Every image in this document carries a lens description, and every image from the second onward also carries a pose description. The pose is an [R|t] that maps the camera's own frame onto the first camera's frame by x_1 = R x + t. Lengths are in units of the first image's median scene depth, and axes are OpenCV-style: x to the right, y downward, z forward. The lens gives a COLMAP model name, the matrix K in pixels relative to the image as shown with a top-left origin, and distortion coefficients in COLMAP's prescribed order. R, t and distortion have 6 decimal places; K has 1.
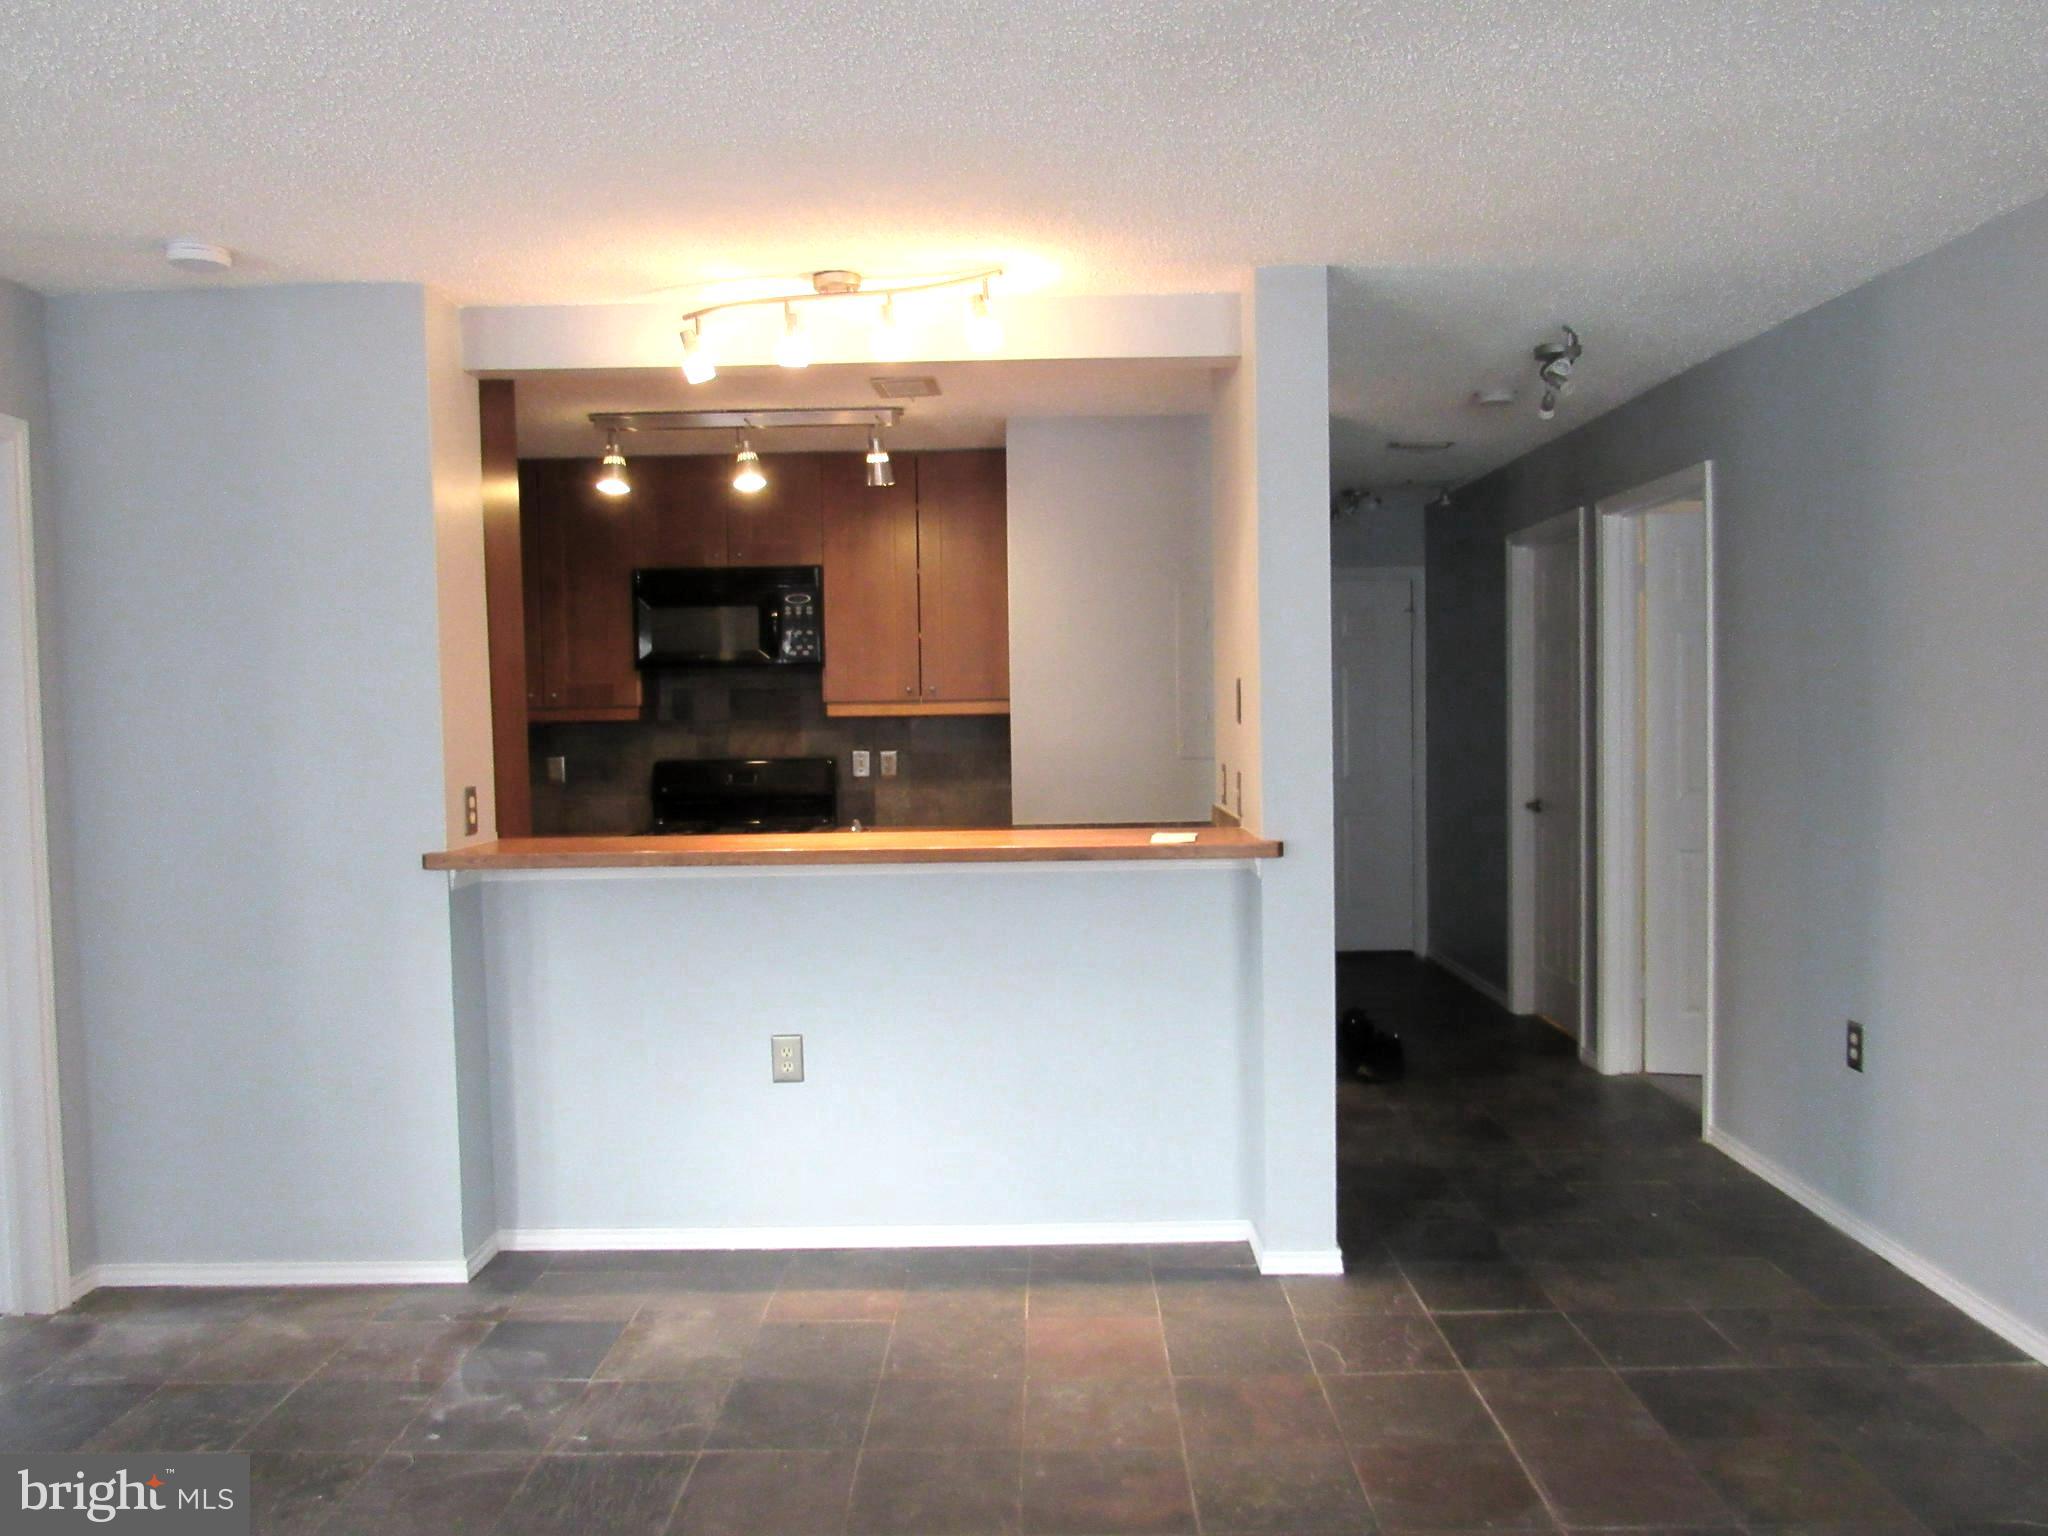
lens RADIAL K [[1520.5, 0, 1023.8], [0, 1520.5, 776.7], [0, 0, 1]] dist [-0.022628, -0.000284]
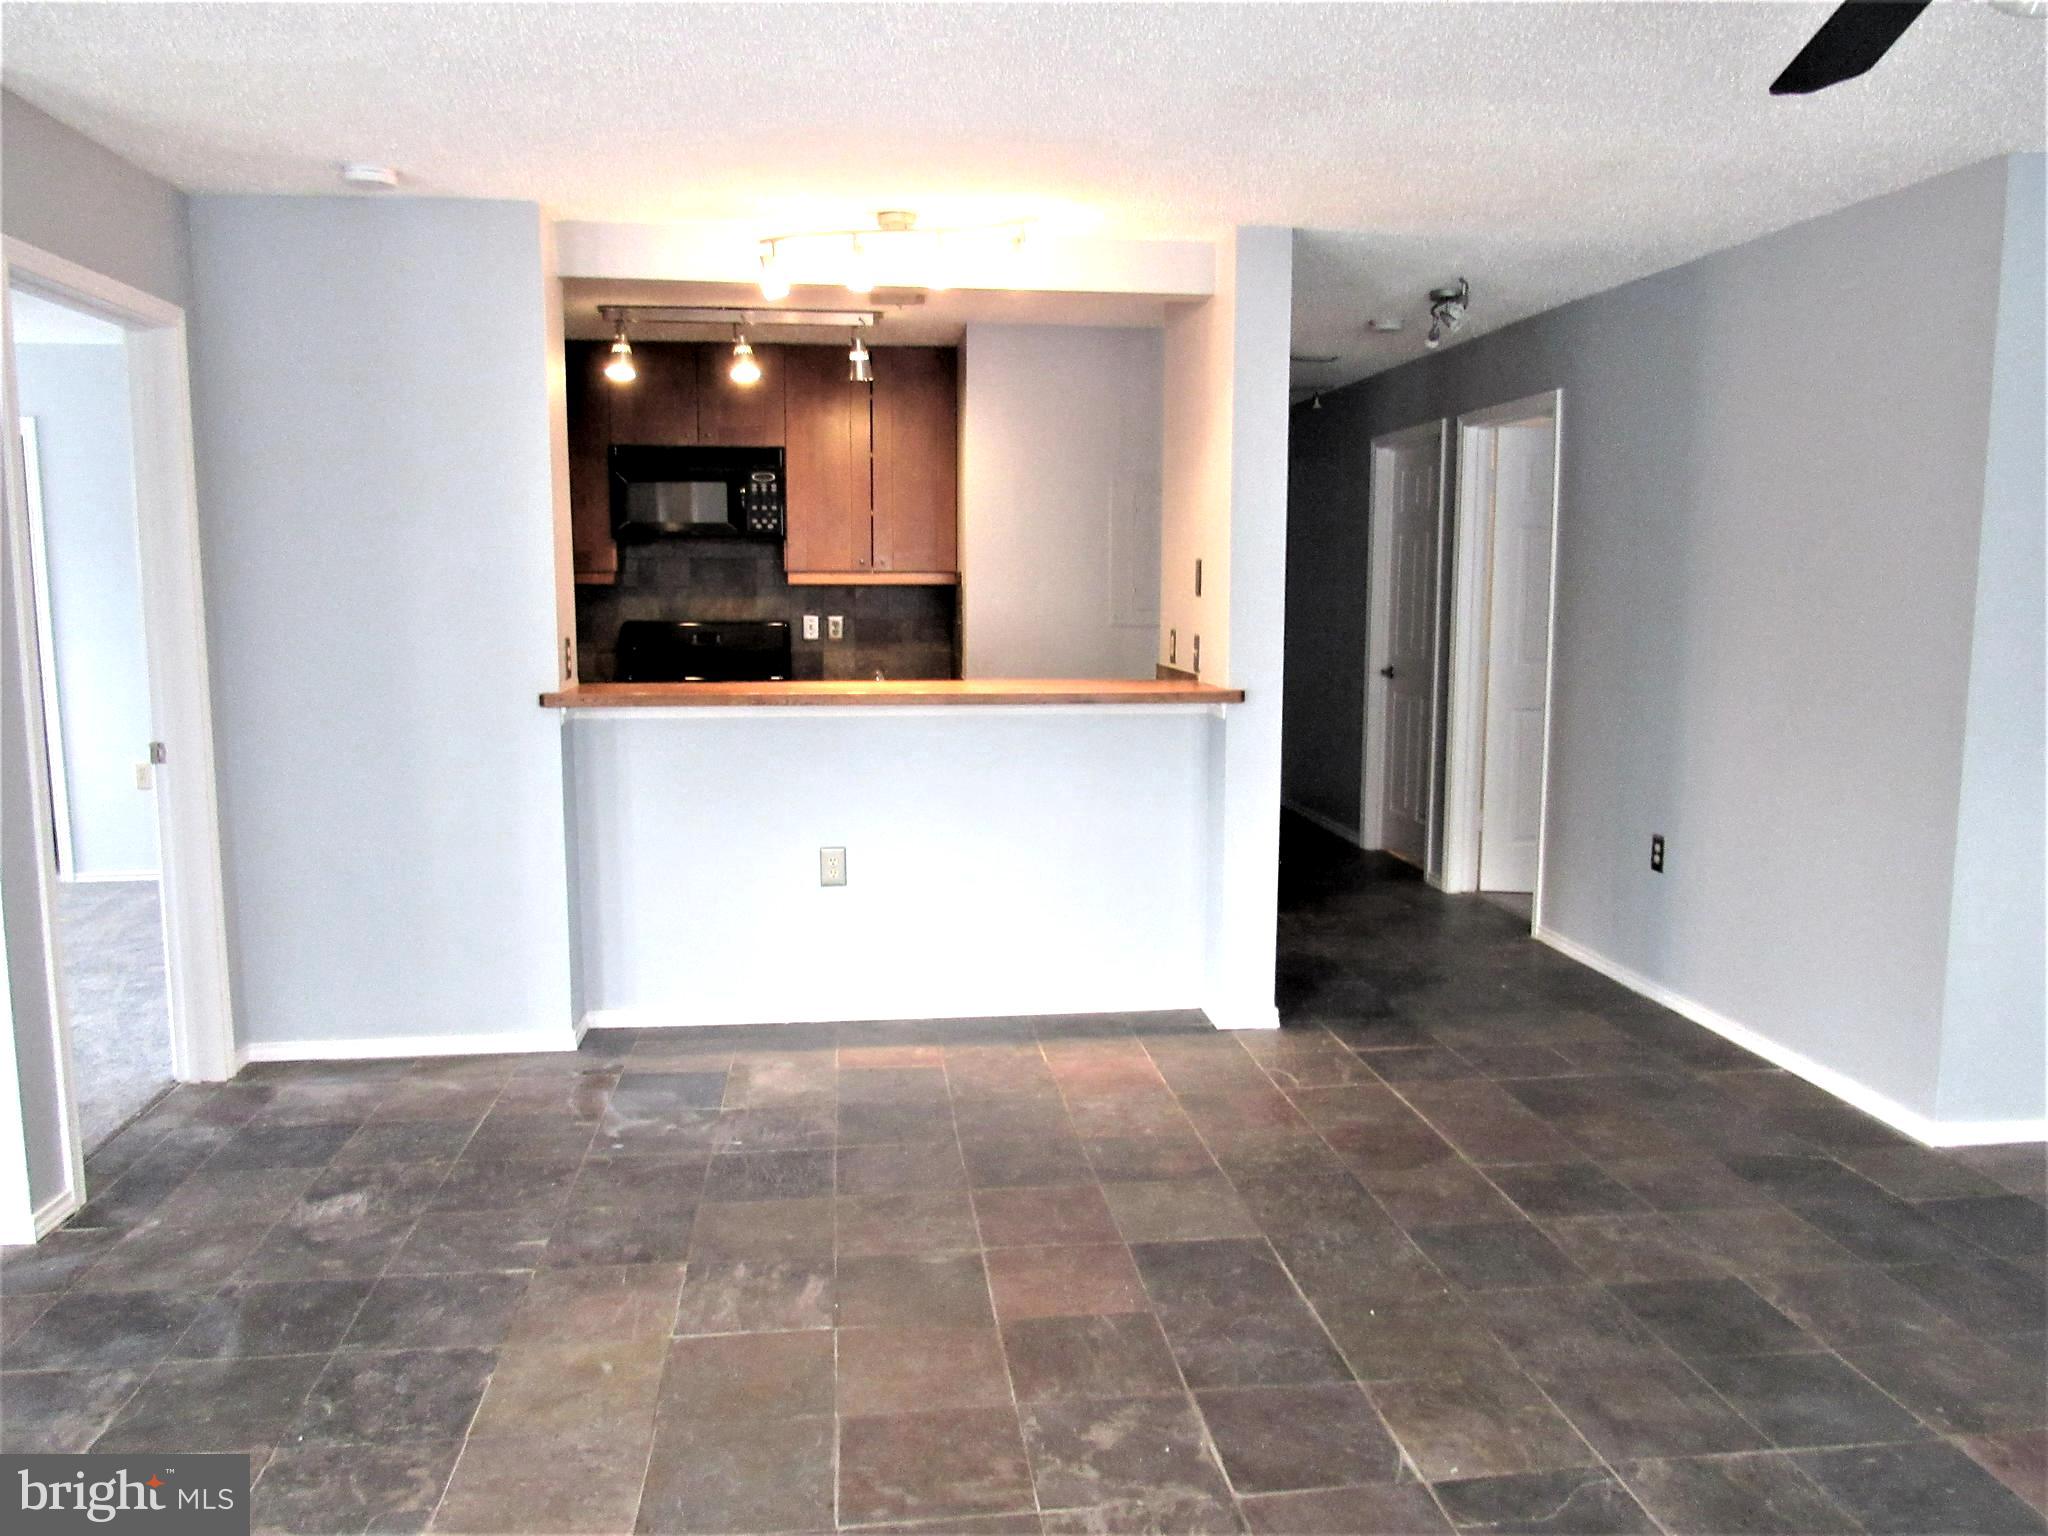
lens RADIAL K [[1520.5, 0, 1022.4], [0, 1520.5, 772.0], [0, 0, 1]] dist [-0.022628, -0.000284]
pose [[0.991019, 0.003178, 0.133686, -0.149429], [-0.013825, 0.996795, 0.078793, 0.010884], [-0.133007, -0.079933, 0.987887, -0.190643]]
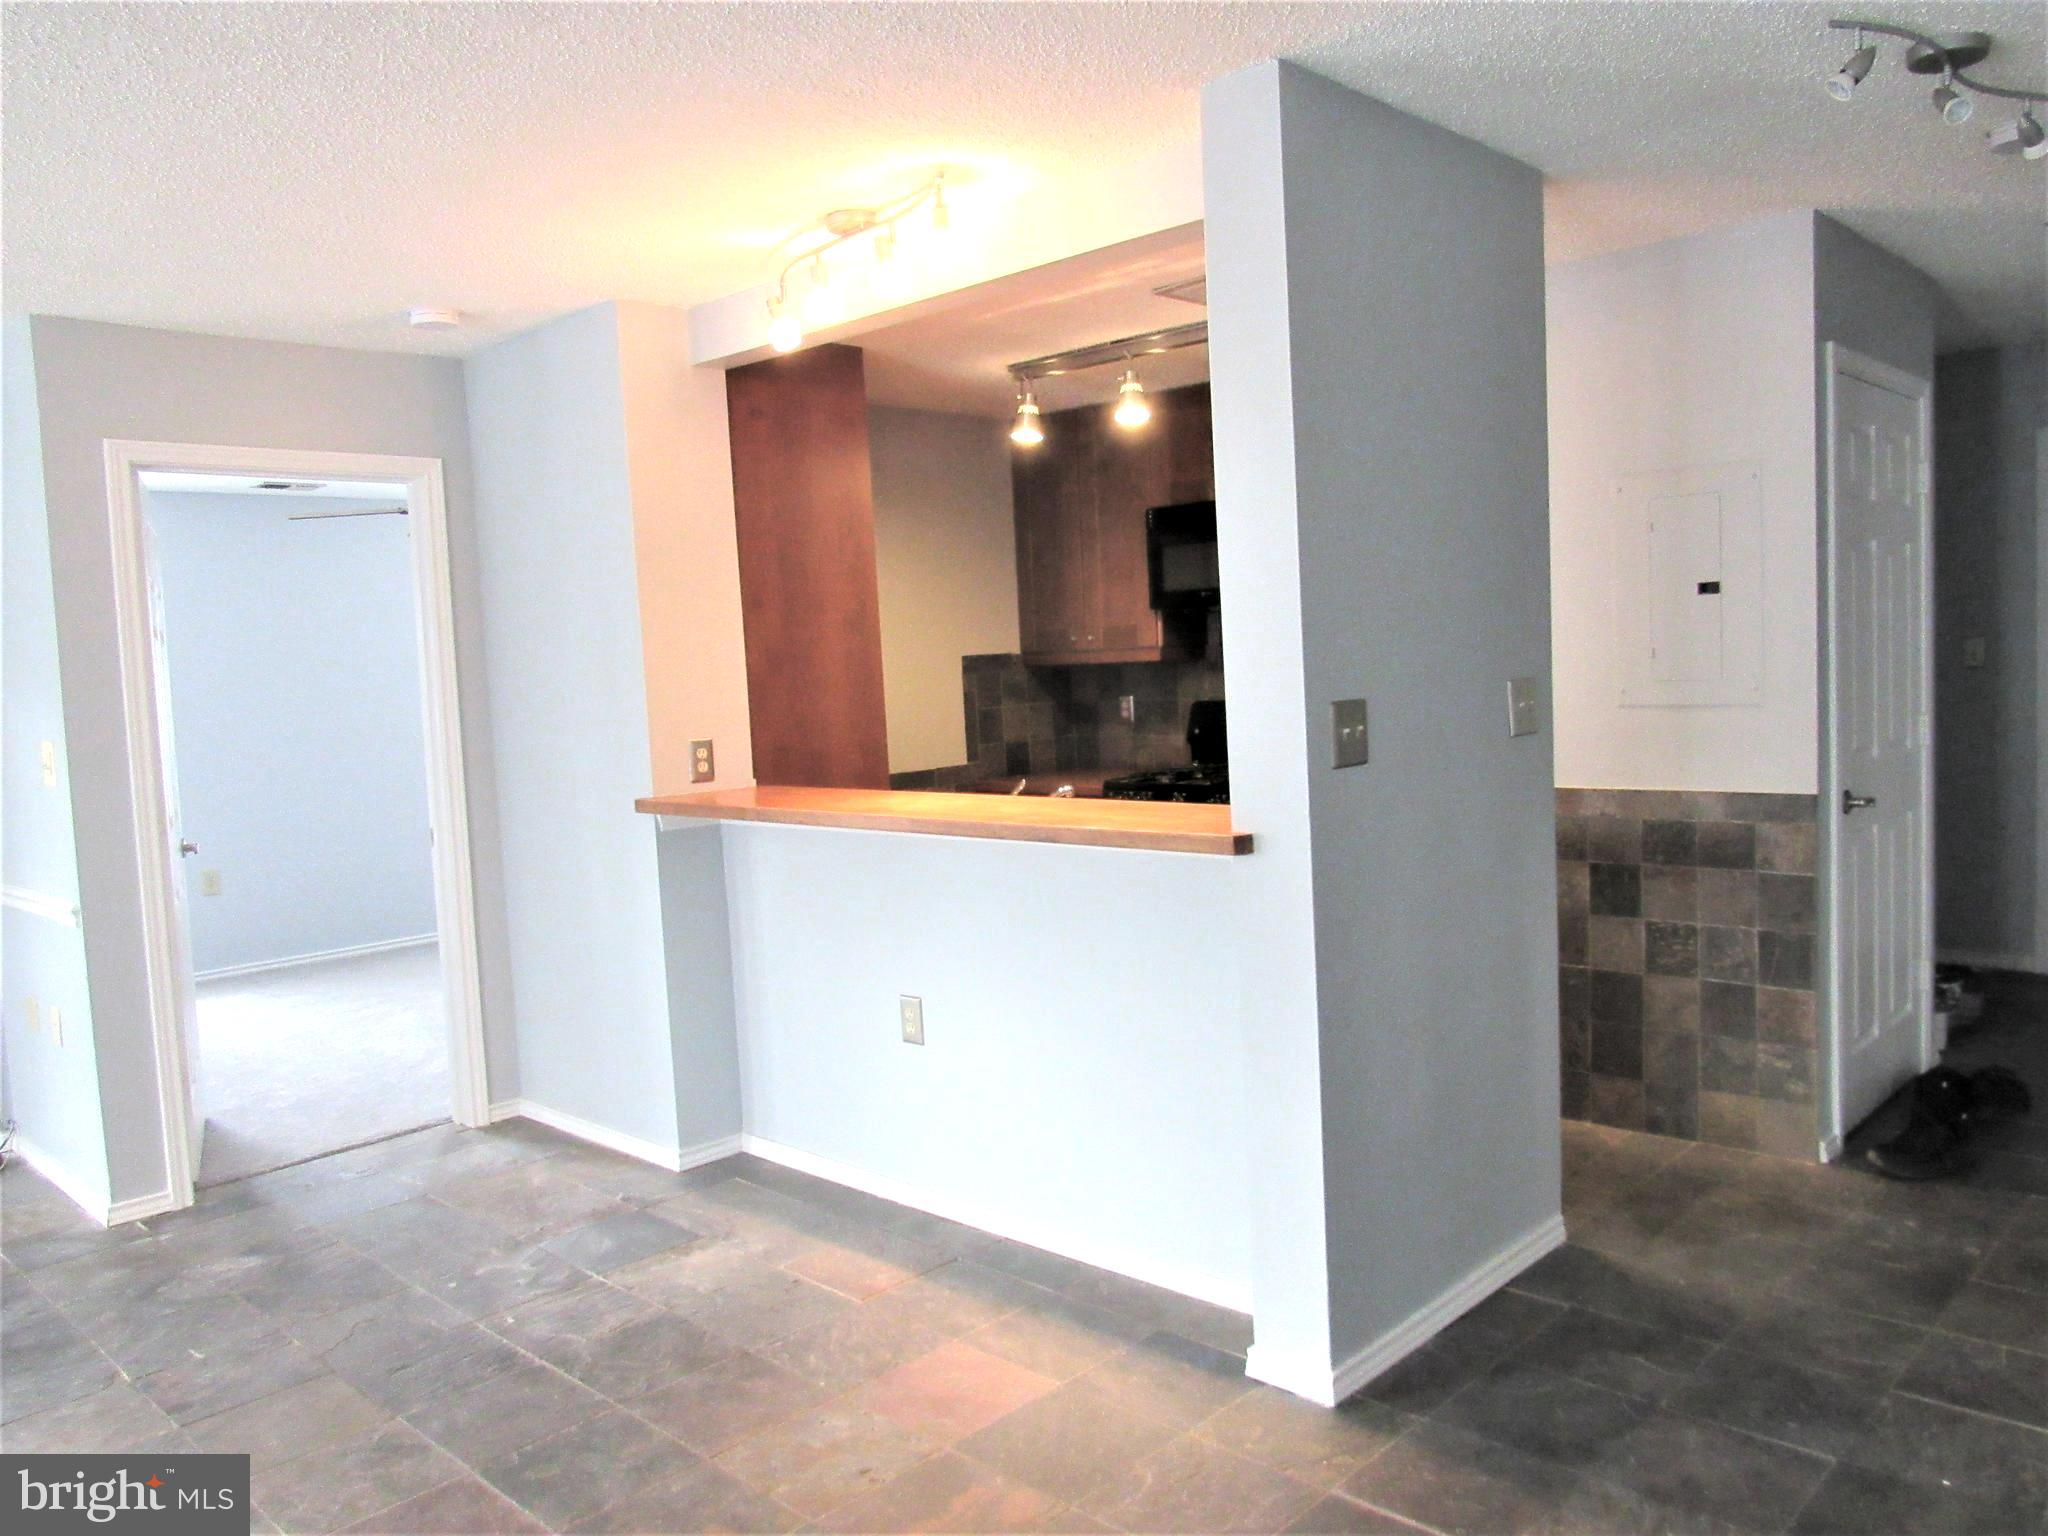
lens RADIAL K [[1520.5, 0, 1024.2], [0, 1520.5, 777.6], [0, 0, 1]] dist [-0.022628, -0.000284]
pose [[0.729470, 0.038446, -0.682932, 0.504958], [0.002136, 0.998286, 0.058479, -0.026774], [0.684010, -0.044117, 0.728138, 0.297450]]
